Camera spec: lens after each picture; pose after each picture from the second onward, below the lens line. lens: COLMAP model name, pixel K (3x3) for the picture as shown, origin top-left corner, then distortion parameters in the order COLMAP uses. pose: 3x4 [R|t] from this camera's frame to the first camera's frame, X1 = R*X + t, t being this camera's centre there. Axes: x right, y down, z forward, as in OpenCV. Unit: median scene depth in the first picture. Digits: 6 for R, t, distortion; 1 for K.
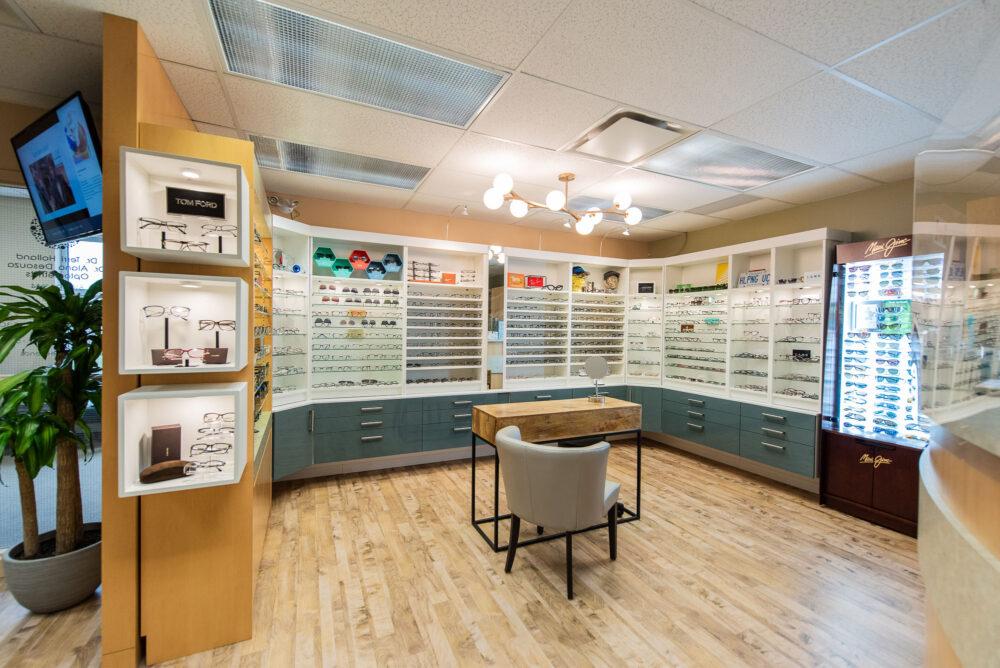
lens RADIAL K [[414.0, 0, 492.5], [0, 414.0, 334.0], [0, 0, 1]] dist [0.006254, -0.002515]
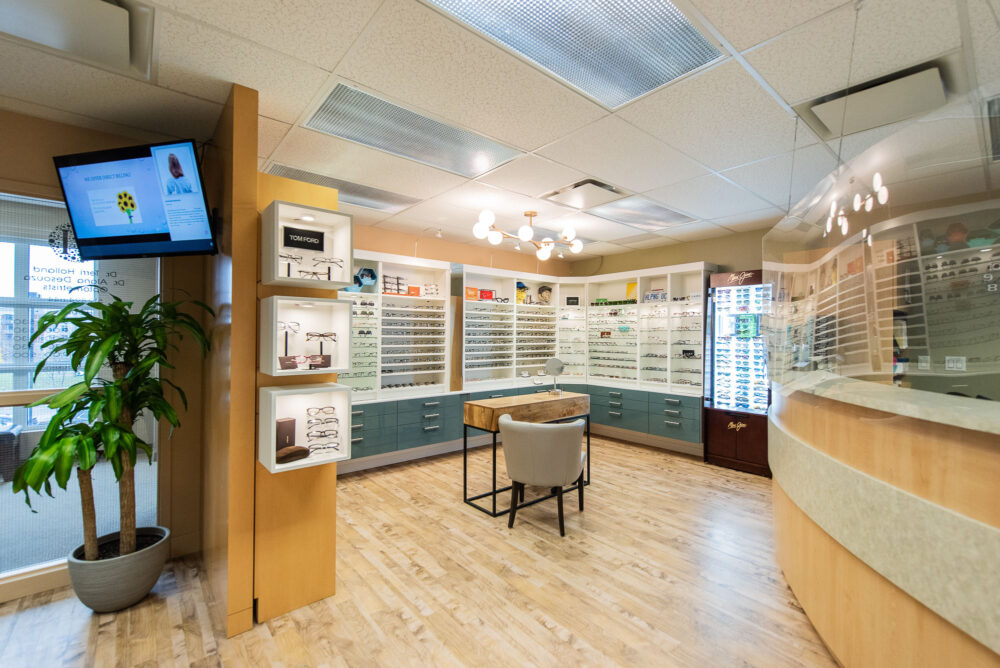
lens RADIAL K [[434.0, 0, 502.8], [0, 434.0, 332.6], [0, 0, 1]] dist [0.002515, -0.000618]
pose [[0.960584, -0.008587, 0.277856, -0.274167], [0.014220, 0.999732, -0.018262, -0.001093], [-0.277625, 0.021494, 0.960449, -0.225105]]
